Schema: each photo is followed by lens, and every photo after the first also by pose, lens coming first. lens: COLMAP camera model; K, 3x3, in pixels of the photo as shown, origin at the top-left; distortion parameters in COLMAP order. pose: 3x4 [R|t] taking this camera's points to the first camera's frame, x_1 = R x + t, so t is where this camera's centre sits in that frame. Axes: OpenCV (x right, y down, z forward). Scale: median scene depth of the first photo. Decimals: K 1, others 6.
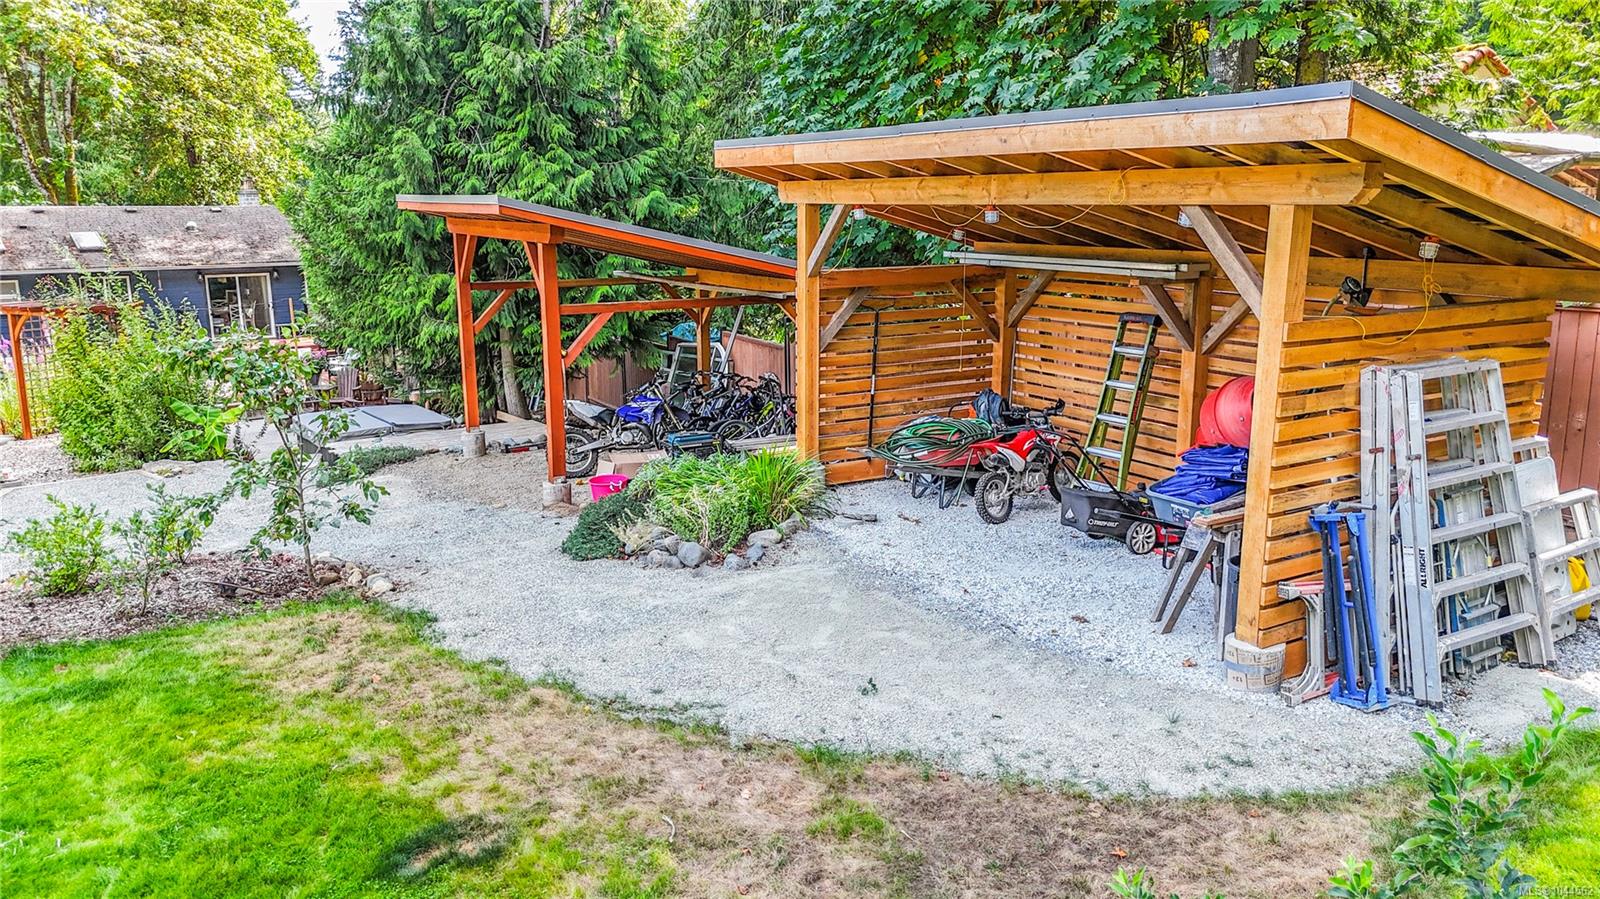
lens RADIAL K [[1177.4, 0, 796.6], [0, 1177.4, 445.1], [0, 0, 1]] dist [0.055799, -0.042282]
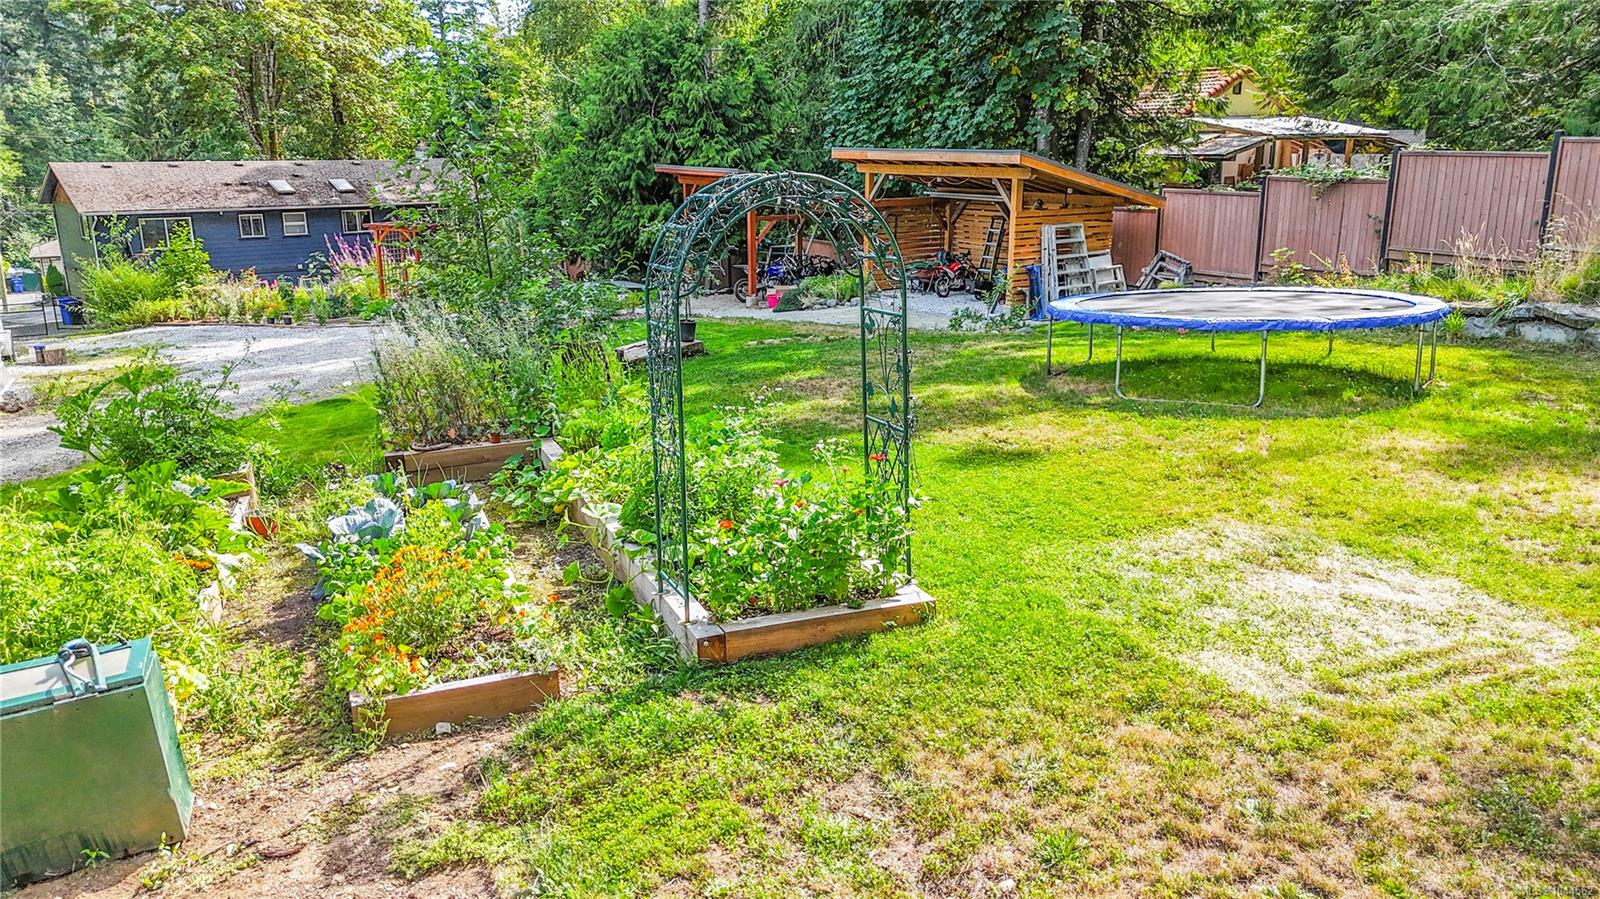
lens RADIAL K [[1177.4, 0, 801.6], [0, 1177.4, 449.5], [0, 0, 1]] dist [0.055799, -0.042282]
pose [[0.999876, -0.006054, 0.014561, -0.155363], [0.005271, 0.998571, 0.053190, 0.222091], [-0.014862, -0.053106, 0.998478, -1.368890]]
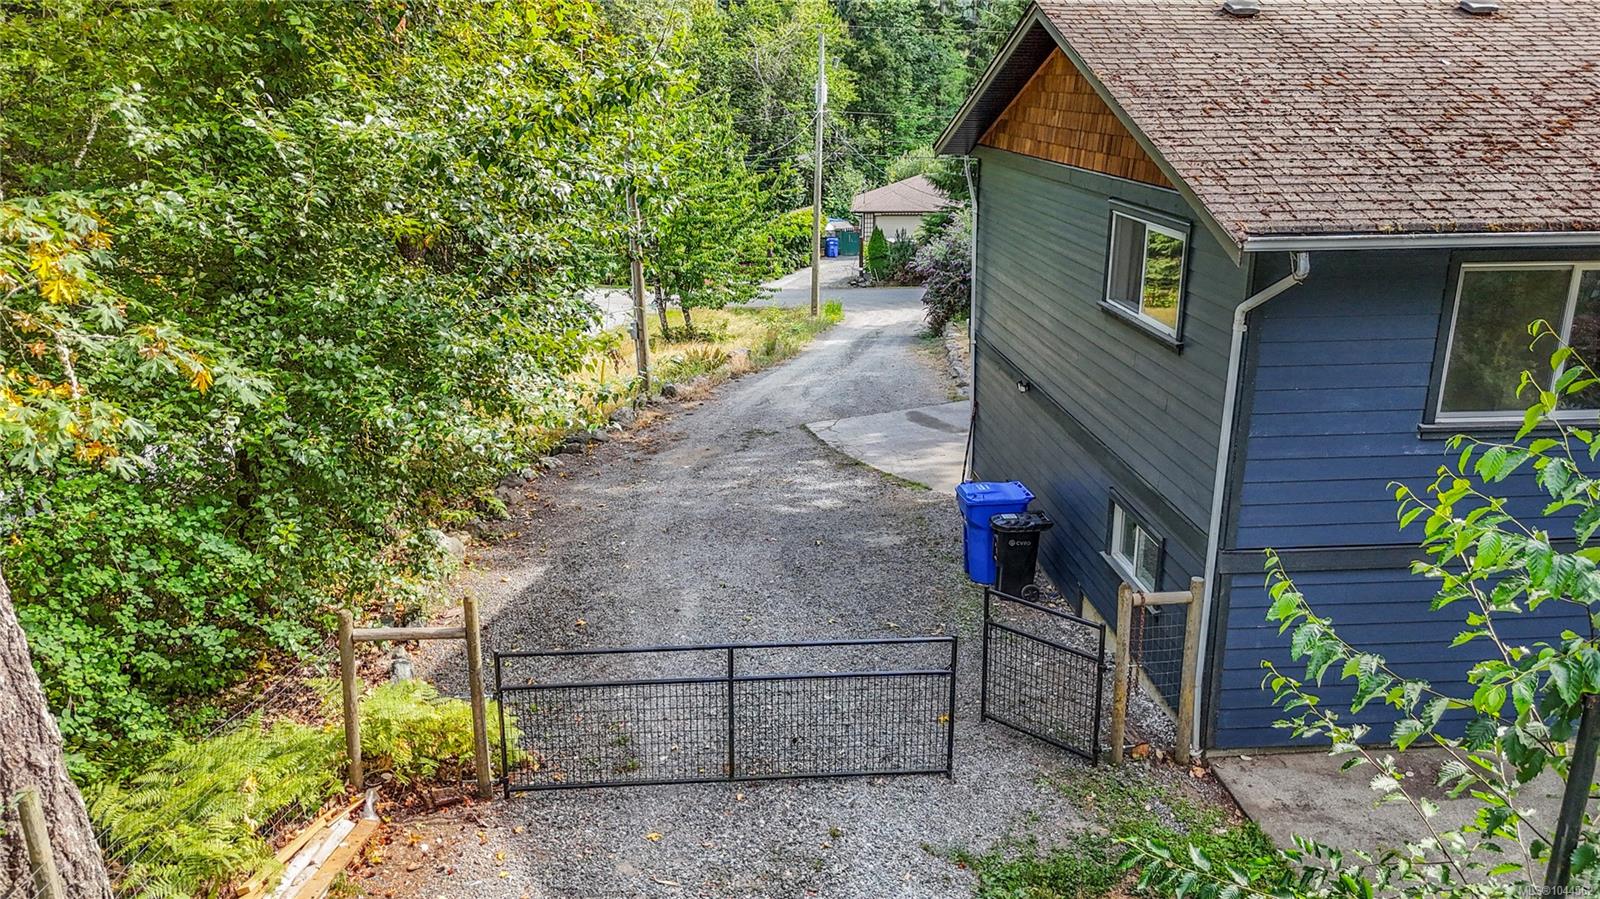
lens RADIAL K [[1177.4, 0, 798.1], [0, 1177.4, 453.9], [0, 0, 1]] dist [0.055799, -0.042282]
pose [[0.832080, 0.167077, -0.528893, -2.102620], [-0.109273, 0.984244, 0.139010, -0.257036], [0.543785, -0.057874, 0.837227, 1.627674]]
